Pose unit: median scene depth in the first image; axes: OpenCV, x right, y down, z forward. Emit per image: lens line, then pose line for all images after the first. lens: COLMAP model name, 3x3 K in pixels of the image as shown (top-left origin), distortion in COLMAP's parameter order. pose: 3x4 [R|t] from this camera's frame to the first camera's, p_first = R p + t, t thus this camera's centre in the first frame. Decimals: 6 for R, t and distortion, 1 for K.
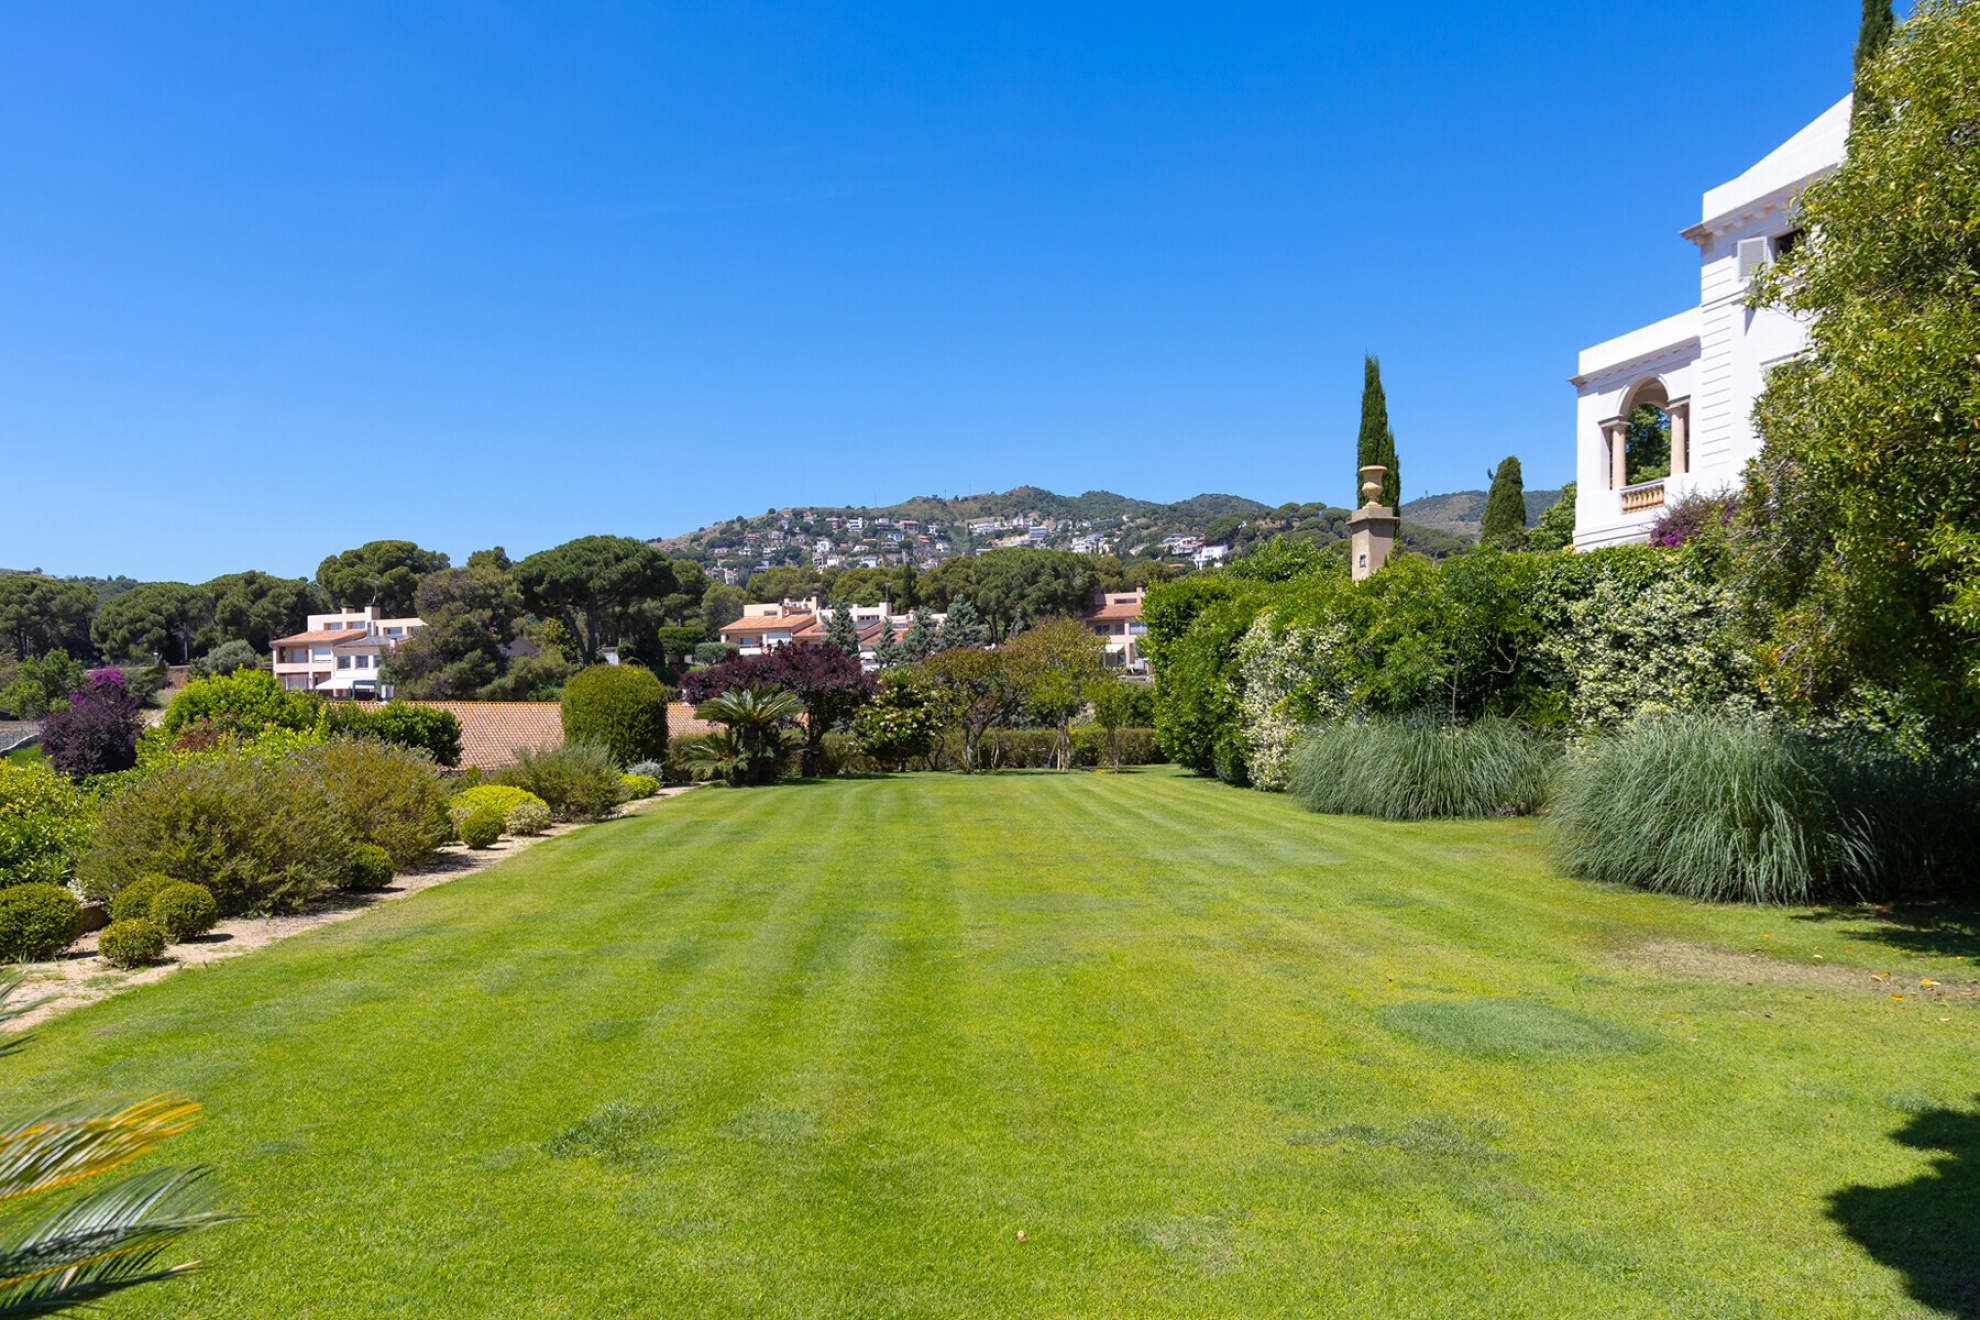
lens RADIAL K [[1480.5, 0, 962.5], [0, 1480.5, 764.5], [0, 0, 1]] dist [0.011891, 0.001775]
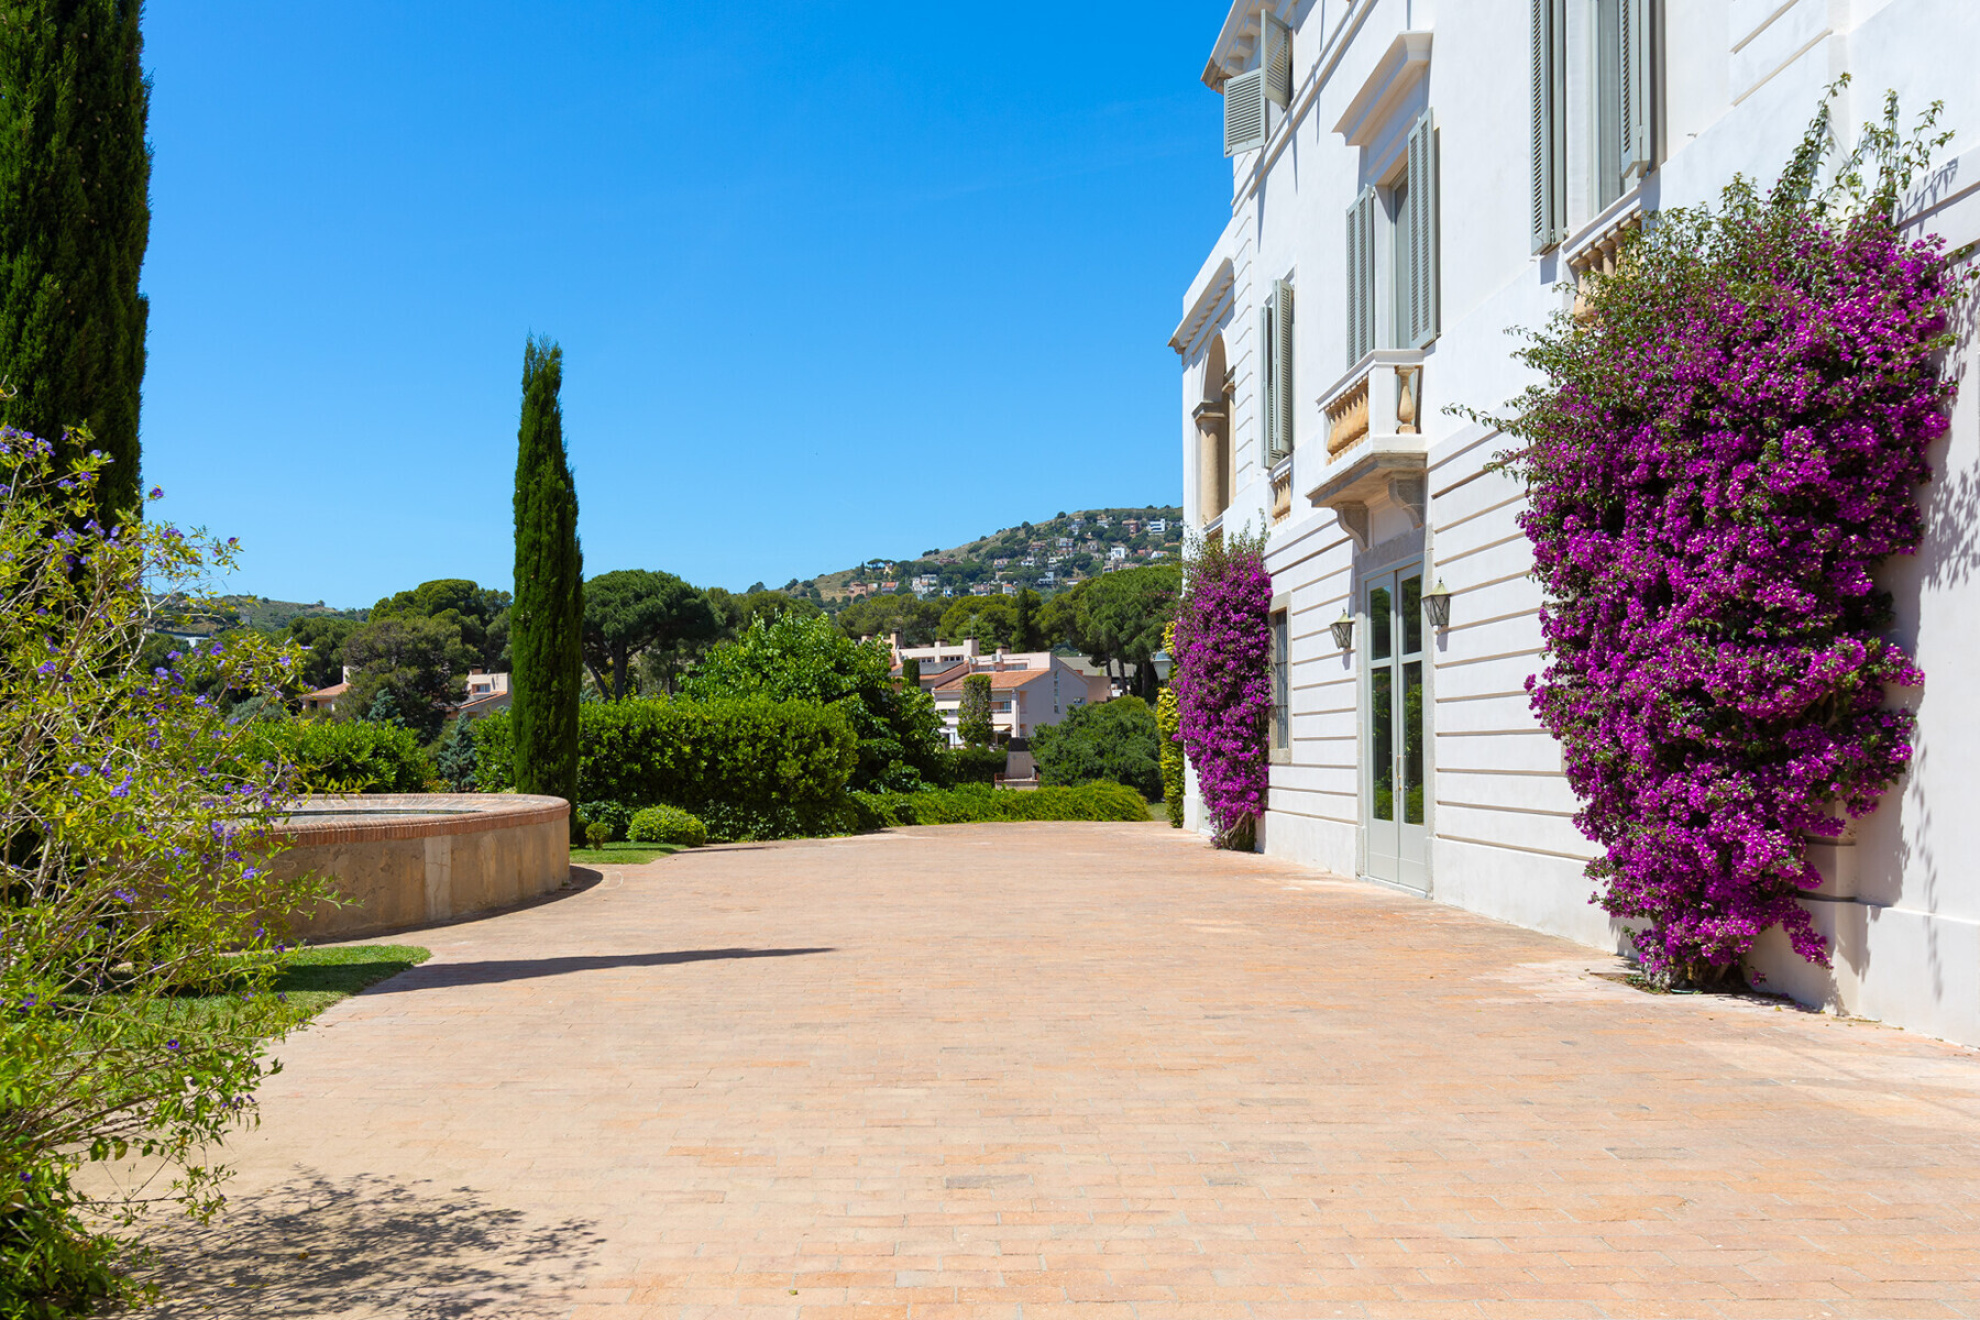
lens RADIAL K [[1669.1, 0, 854.9], [0, 1669.1, 724.4], [0, 0, 1]] dist [0.000332, 0.164159]
pose [[0.960783, -0.003216, -0.277283, 0.143038], [-0.008638, 0.999100, -0.041519, -0.024396], [0.277168, 0.042286, 0.959891, 0.103046]]
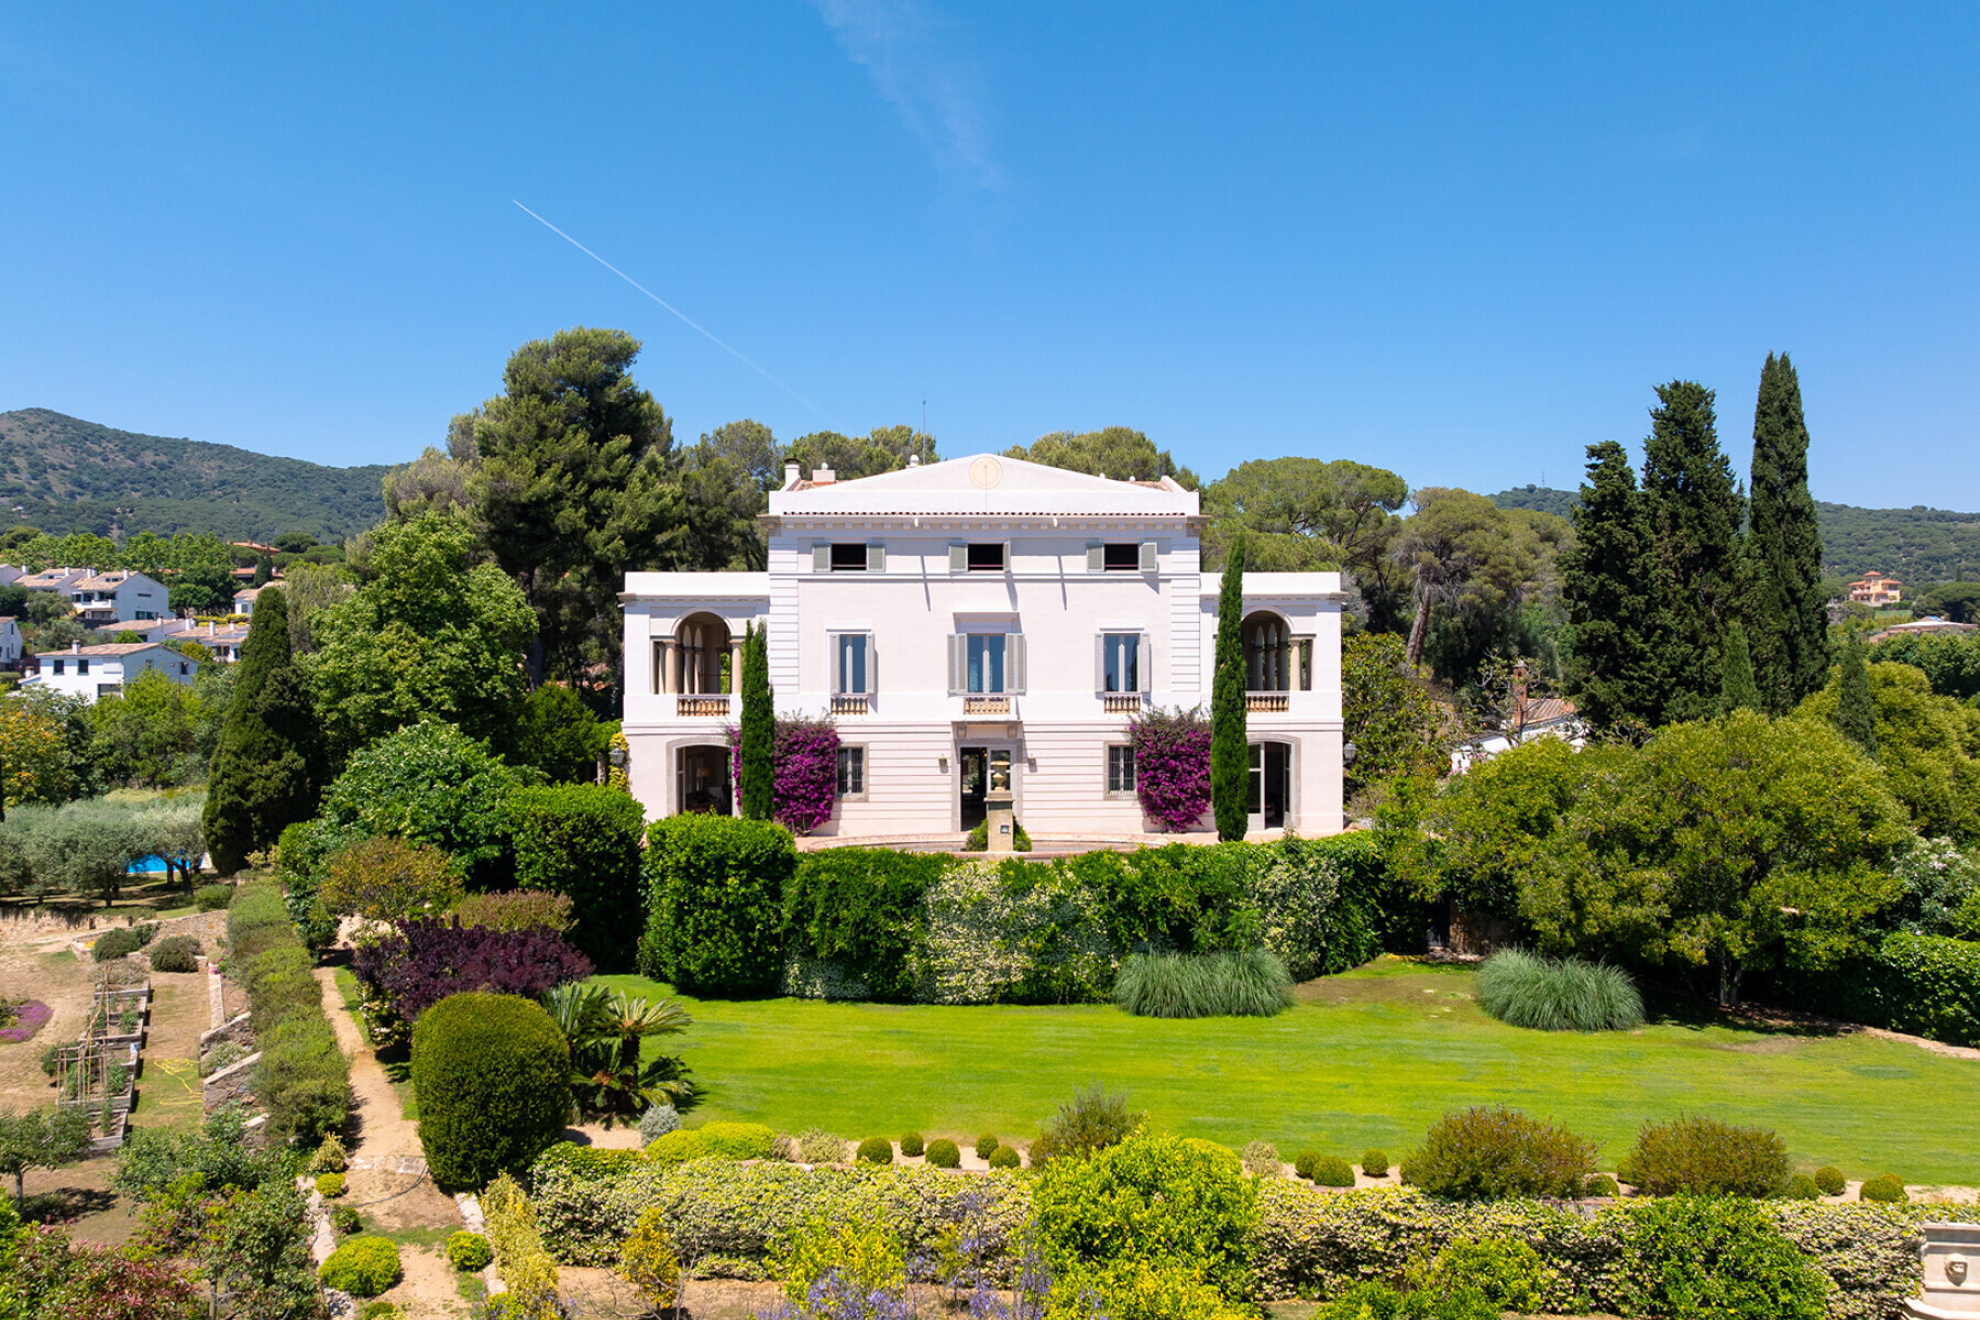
lens RADIAL K [[1544.9, 0, 1102.4], [0, 1544.9, 698.7], [0, 0, 1]] dist [0.007684, -0.123271]
pose [[0.172801, 0.002007, 0.984955, -0.226264], [0.028234, 0.999577, -0.006990, -0.048368], [-0.984552, 0.029017, 0.172672, 0.126448]]
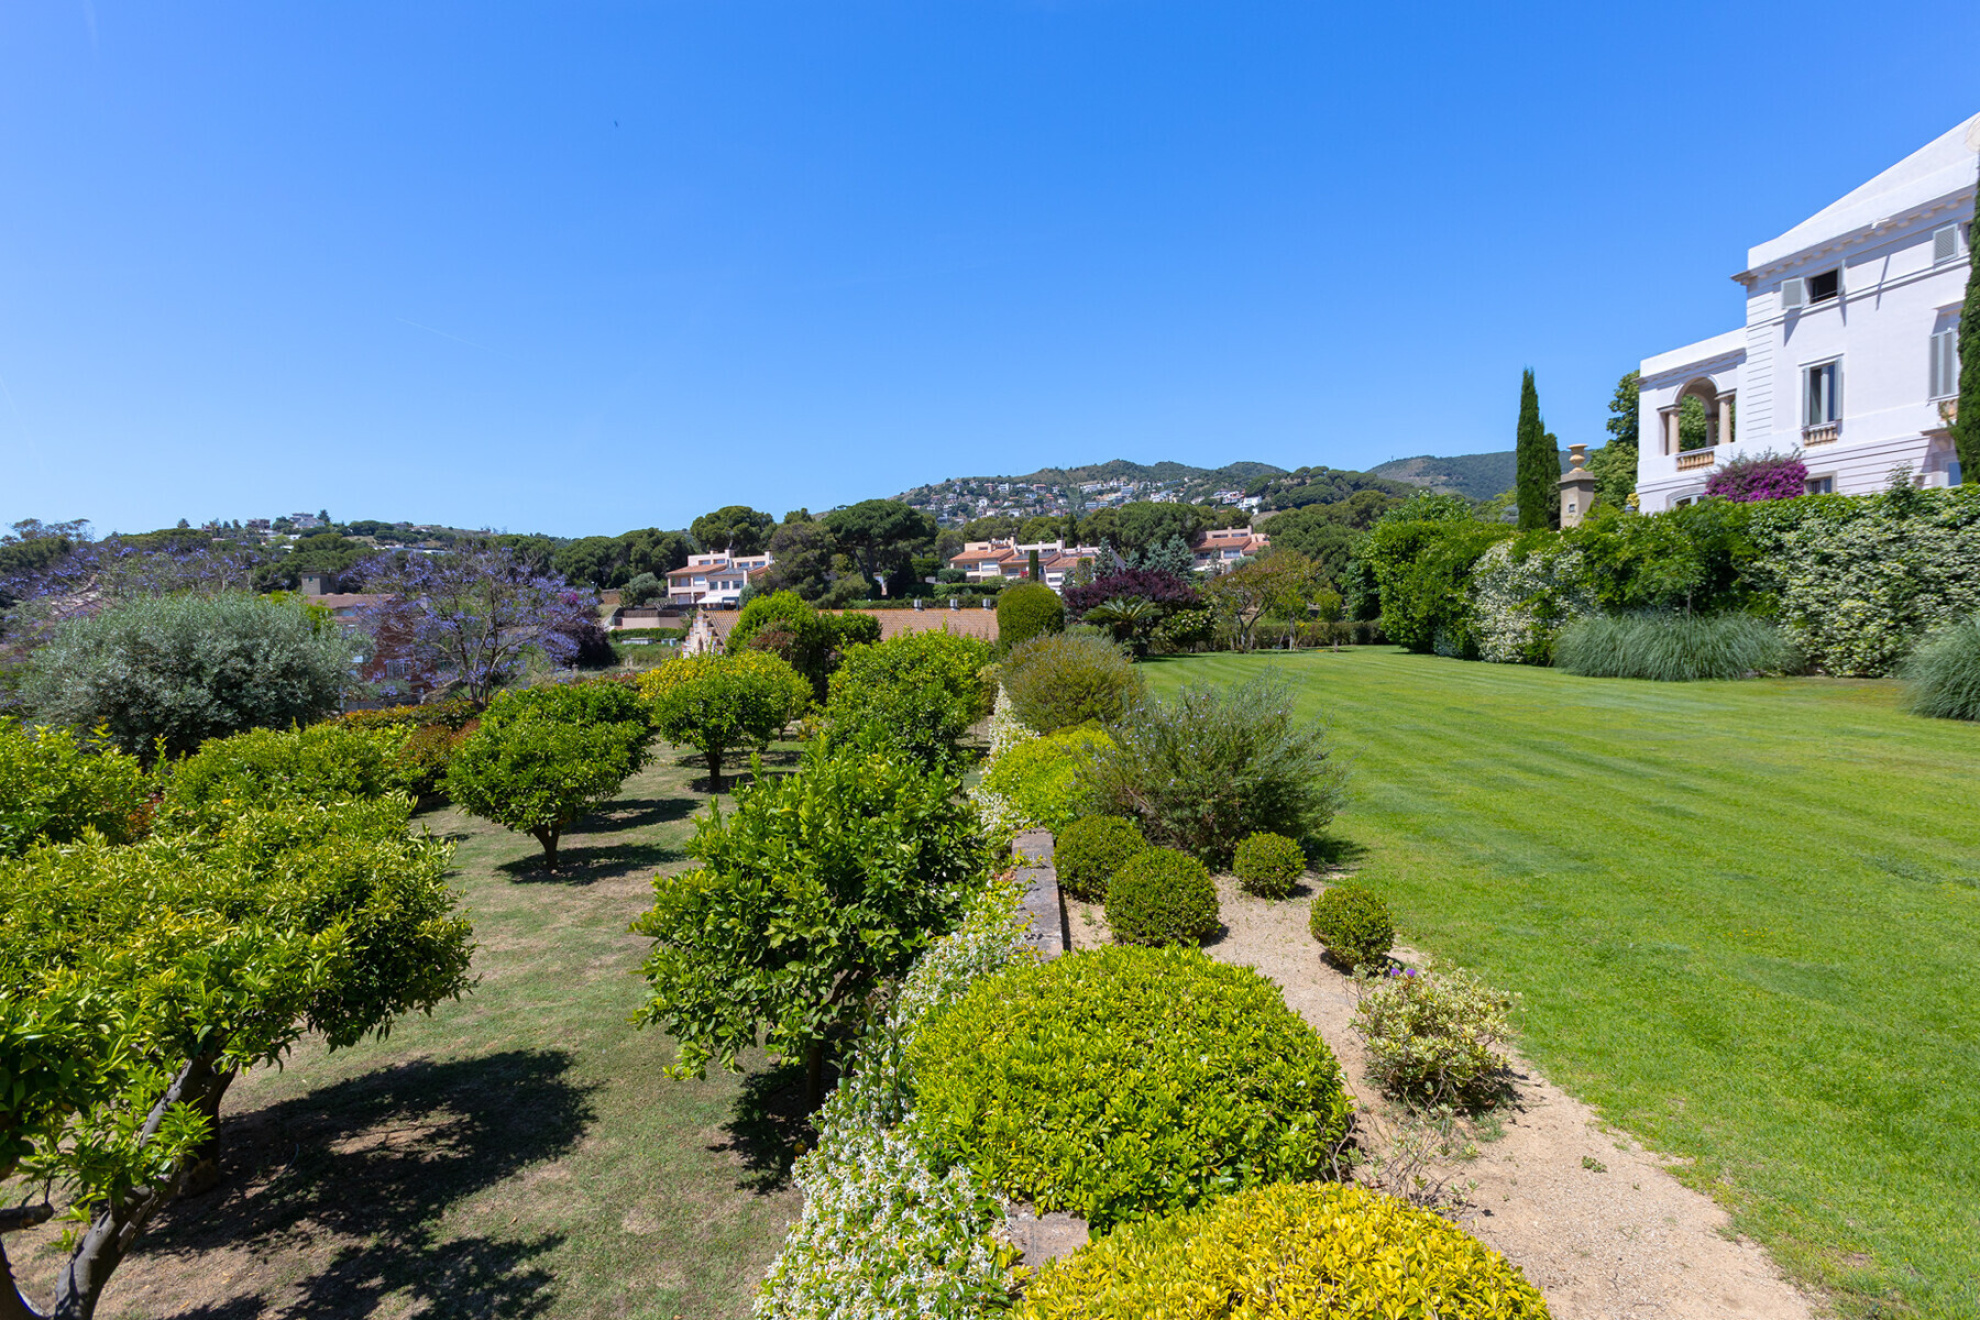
lens RADIAL K [[991.0, 0, 990.0], [0, 991.0, 660.0], [0, 0, 1]] dist [-0.015091, 0.015016]
pose [[0.996843, -0.009340, -0.078847, -0.045886], [0.010303, 0.999877, 0.011805, -0.000451], [0.078727, -0.012580, 0.996817, -0.007205]]
